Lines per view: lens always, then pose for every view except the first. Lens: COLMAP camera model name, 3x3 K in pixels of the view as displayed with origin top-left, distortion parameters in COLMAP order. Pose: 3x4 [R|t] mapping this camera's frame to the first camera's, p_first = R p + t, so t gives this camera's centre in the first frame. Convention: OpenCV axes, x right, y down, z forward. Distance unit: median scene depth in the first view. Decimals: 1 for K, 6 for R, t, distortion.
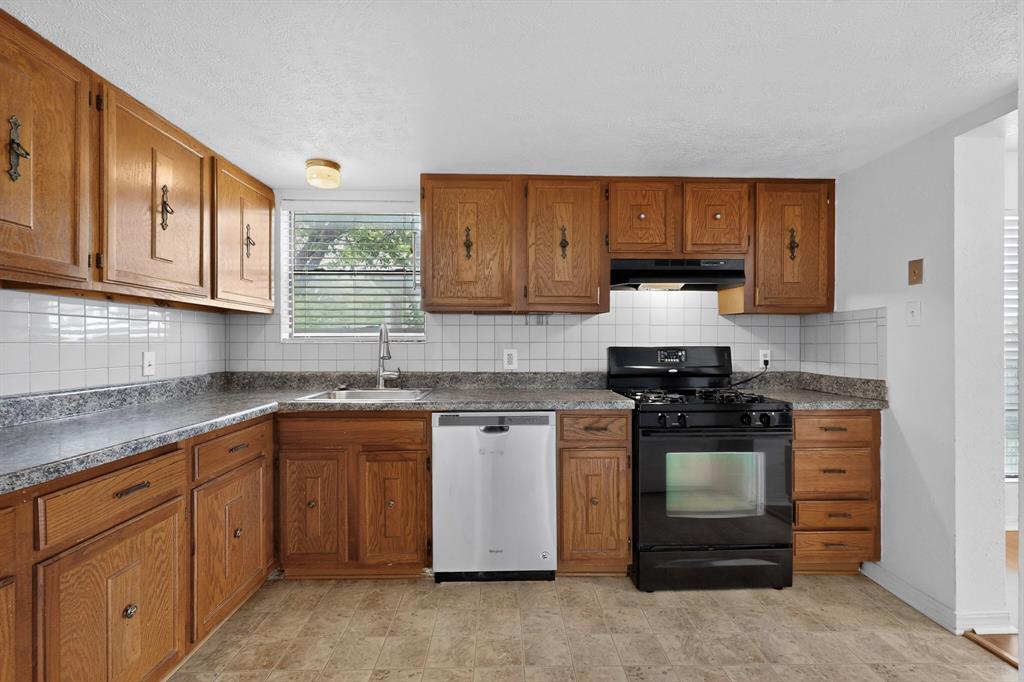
lens RADIAL K [[457.8, 0, 512.9], [0, 457.8, 339.5], [0, 0, 1]] dist [0.002071, 0.002462]
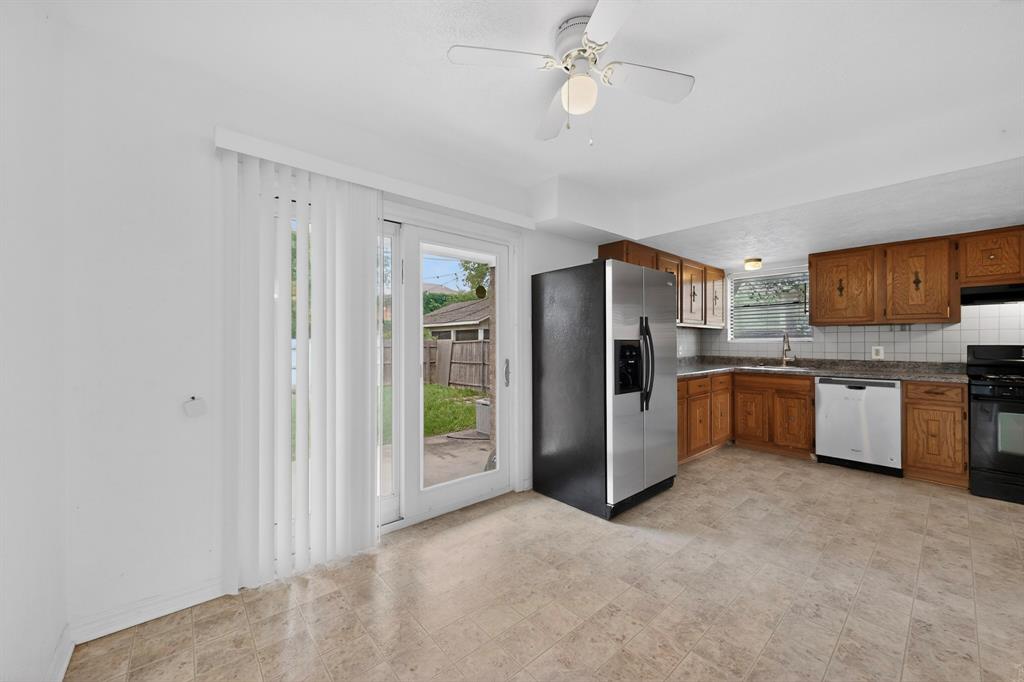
lens RADIAL K [[385.2, 0, 512.7], [0, 385.2, 341.9], [0, 0, 1]] dist [0.003095, -0.001711]
pose [[0.638925, -0.001523, -0.769268, 0.256703], [0.005372, 0.999982, 0.002483, -0.006191], [0.769251, -0.005719, 0.638922, -1.019589]]
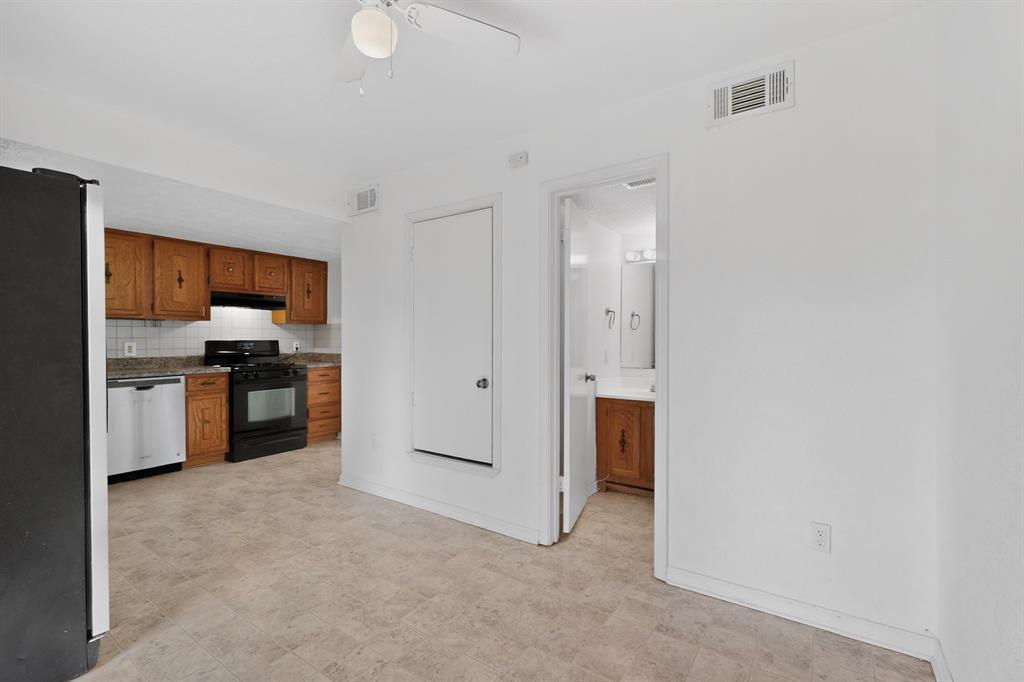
lens RADIAL K [[457.8, 0, 512.3], [0, 457.8, 341.4], [0, 0, 1]] dist [0.002071, 0.002462]
pose [[0.592473, -0.006030, 0.805568, -0.550543], [-0.005830, 0.999914, 0.011773, -0.008686], [-0.805569, -0.011672, 0.592387, -1.040063]]
